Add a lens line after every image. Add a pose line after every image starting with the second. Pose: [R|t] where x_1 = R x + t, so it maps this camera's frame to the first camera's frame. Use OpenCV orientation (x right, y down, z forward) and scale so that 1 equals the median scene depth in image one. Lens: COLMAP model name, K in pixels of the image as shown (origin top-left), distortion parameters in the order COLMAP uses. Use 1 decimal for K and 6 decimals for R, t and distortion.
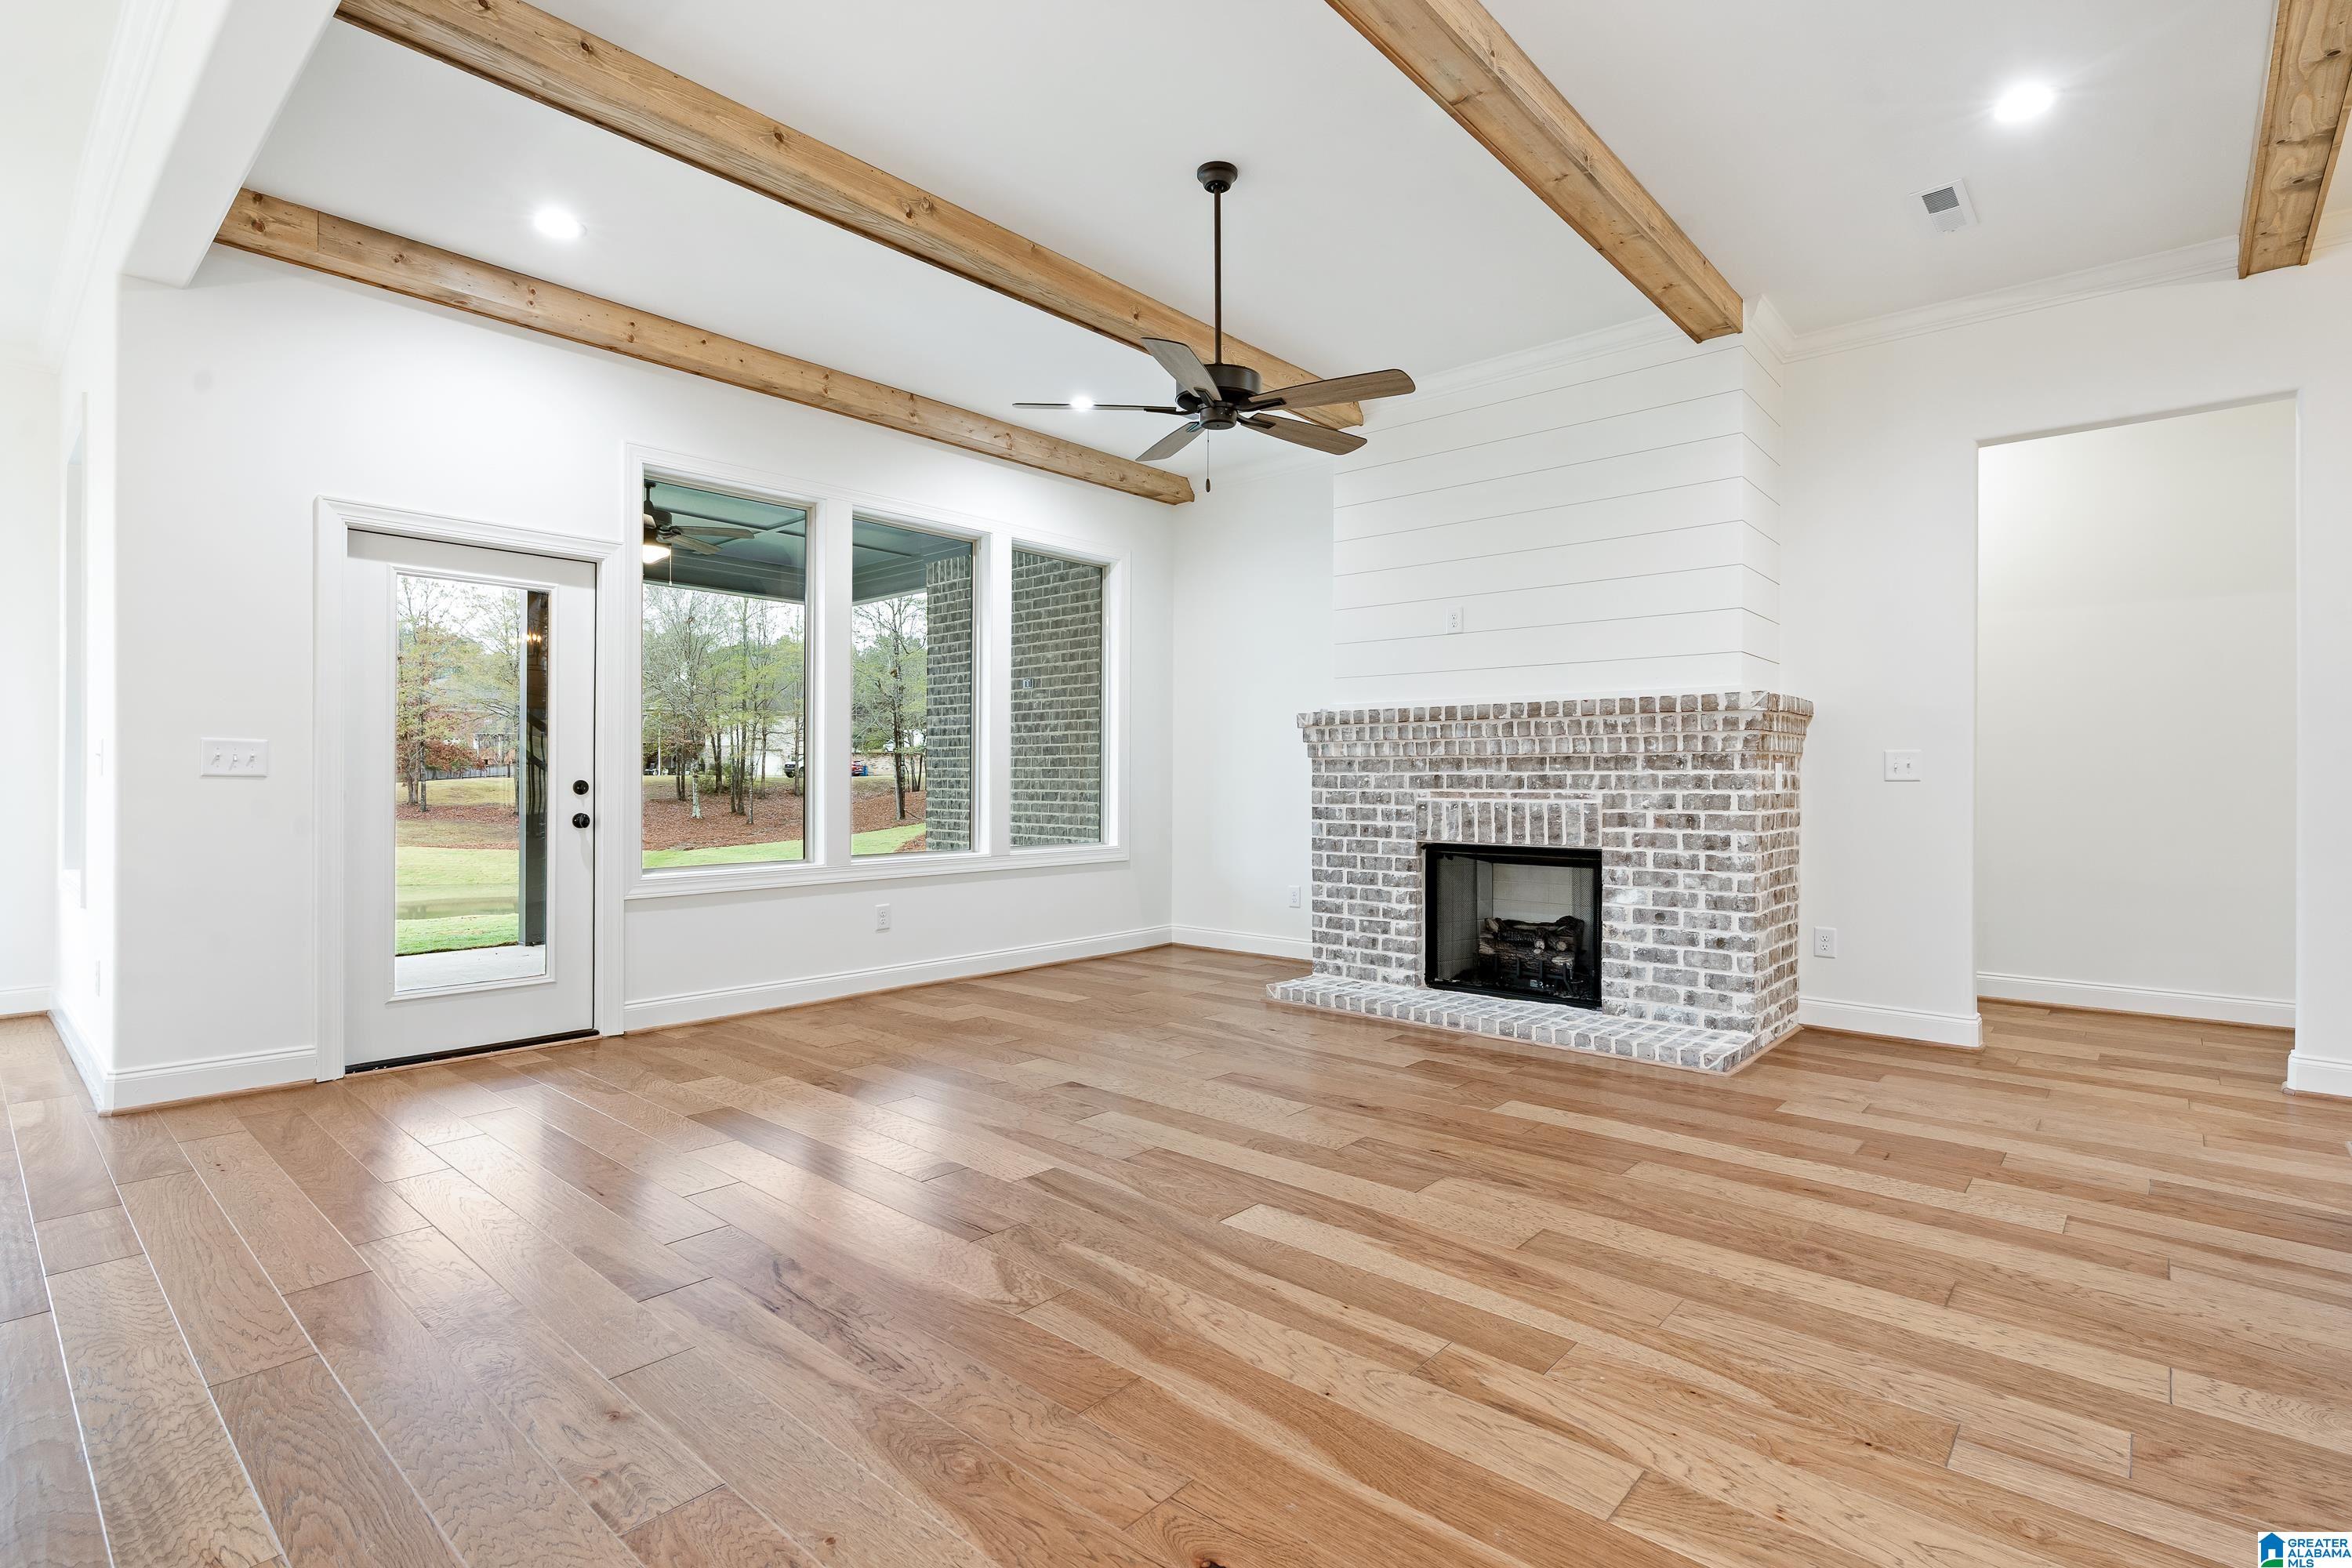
lens RADIAL K [[1122.4, 0, 1176.0], [0, 1122.4, 784.0], [0, 0, 1]] dist [-0.004846, 0.000296]
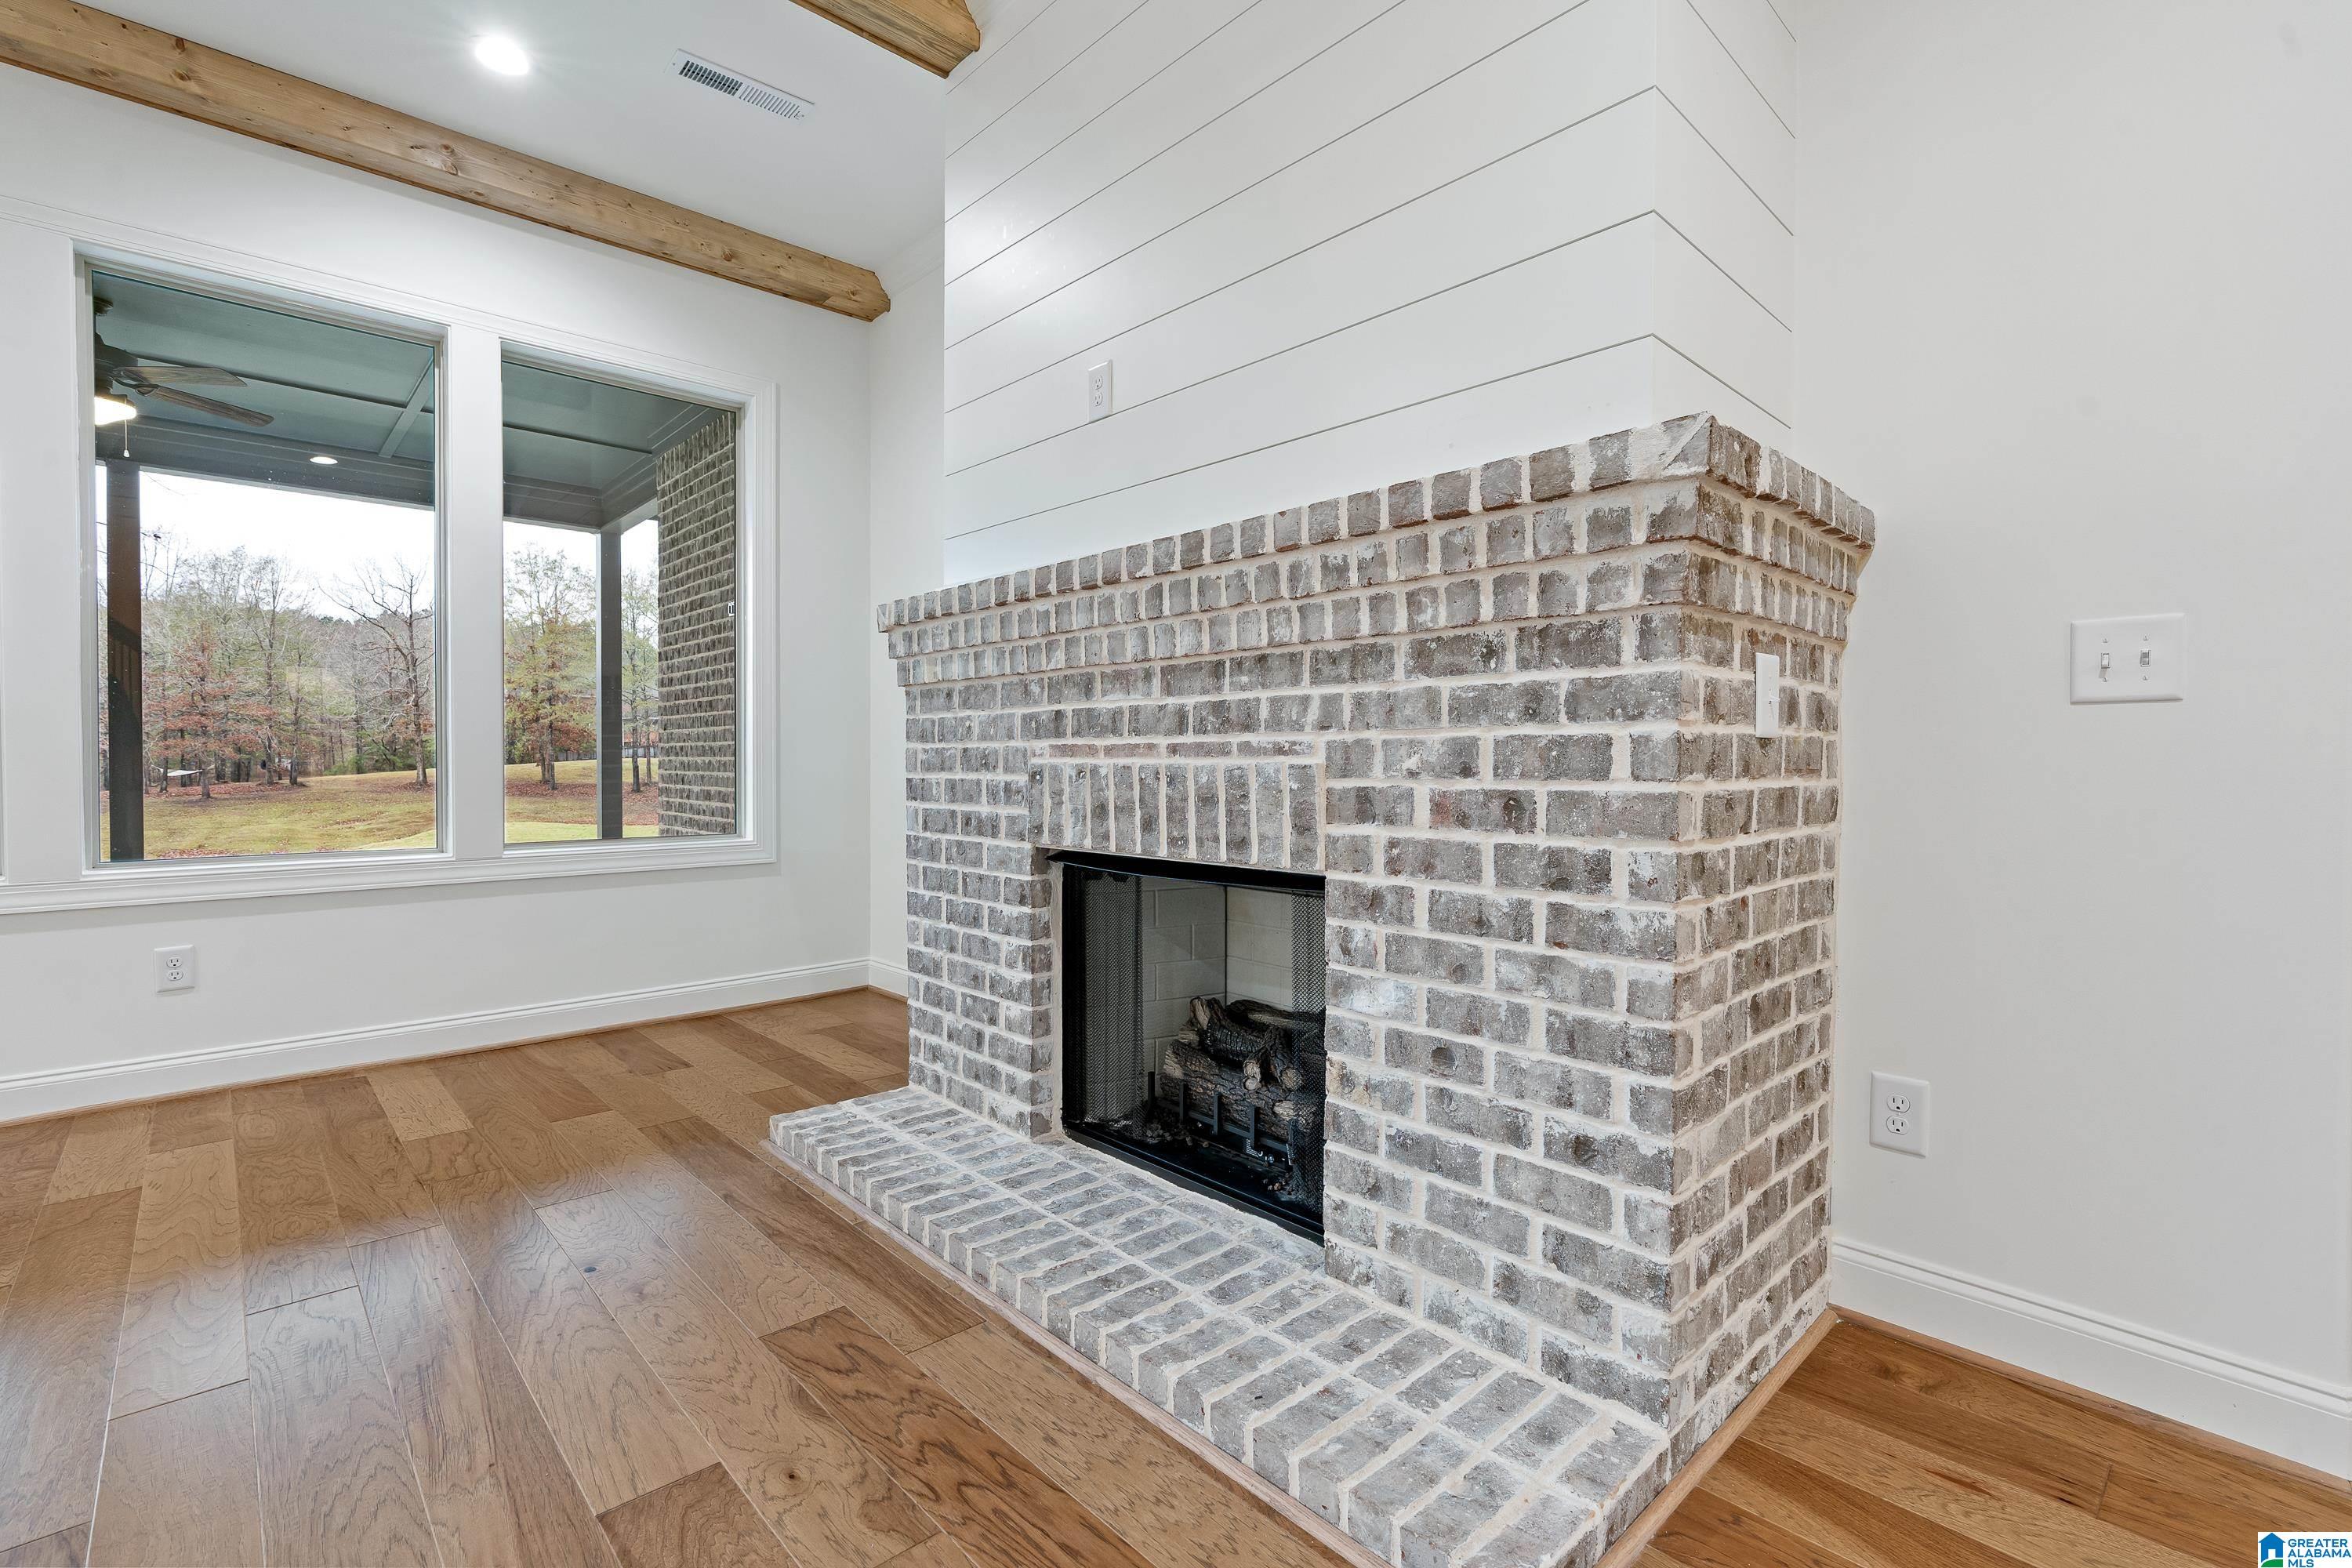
lens RADIAL K [[1055.4, 0, 1176.0], [0, 1055.4, 784.0], [0, 0, 1]] dist [-0.004350, 0.000599]
pose [[0.995421, 0.000322, -0.095589, 0.363148], [0.001469, 0.999825, 0.018670, 0.017006], [0.095578, -0.018725, 0.995246, 0.611623]]
